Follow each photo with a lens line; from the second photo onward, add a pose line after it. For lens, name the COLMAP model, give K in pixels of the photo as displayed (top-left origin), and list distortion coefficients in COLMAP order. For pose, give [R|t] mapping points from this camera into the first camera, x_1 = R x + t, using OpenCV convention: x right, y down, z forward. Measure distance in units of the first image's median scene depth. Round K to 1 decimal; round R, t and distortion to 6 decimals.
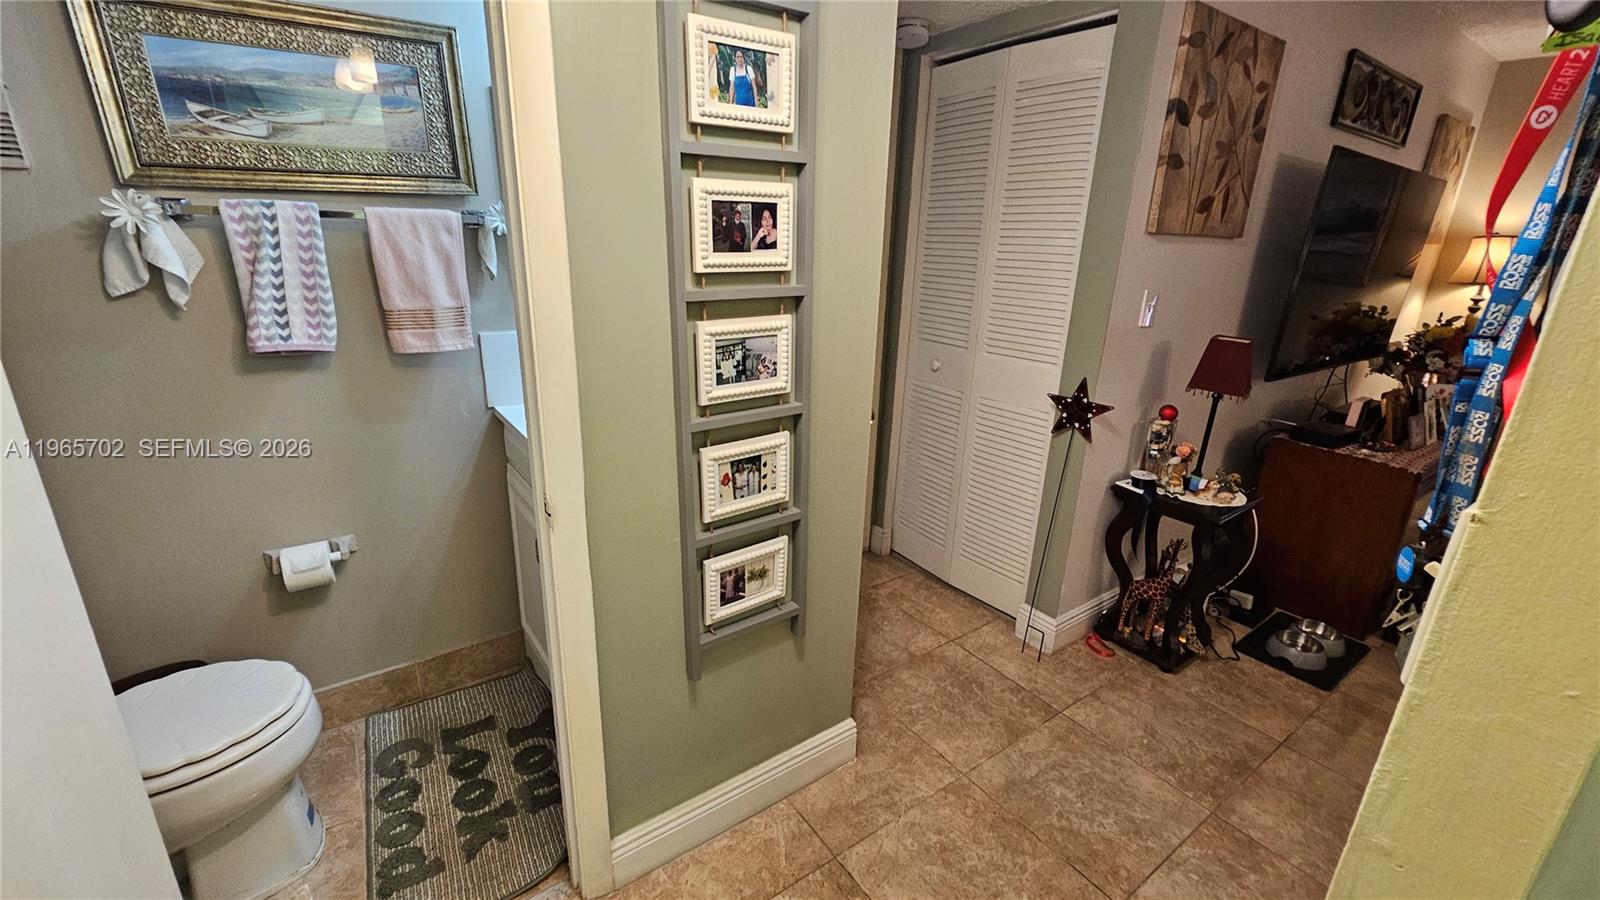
lens RADIAL K [[662.2, 0, 799.7], [0, 662.2, 455.3], [0, 0, 1]] dist [-0.003607, 0.000152]
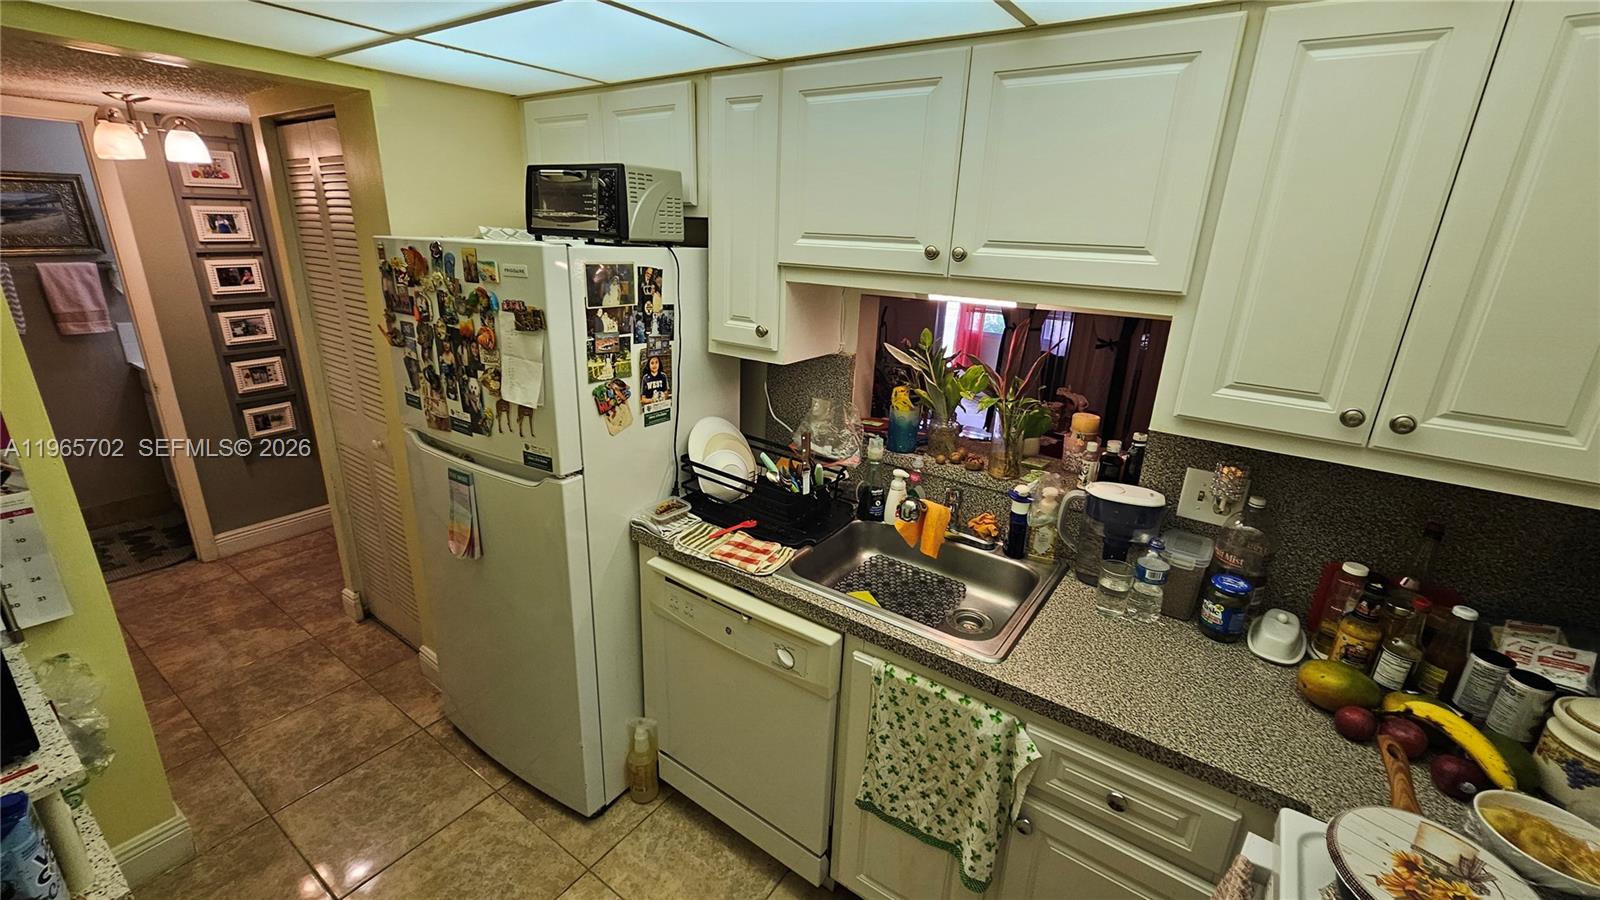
lens RADIAL K [[662.2, 0, 797.8], [0, 662.2, 446.8], [0, 0, 1]] dist [-0.003607, 0.000152]
pose [[0.940687, -0.106066, 0.322269, 0.991649], [0.101154, 0.994356, 0.032001, 0.425526], [-0.323844, 0.002495, 0.946107, -1.993052]]
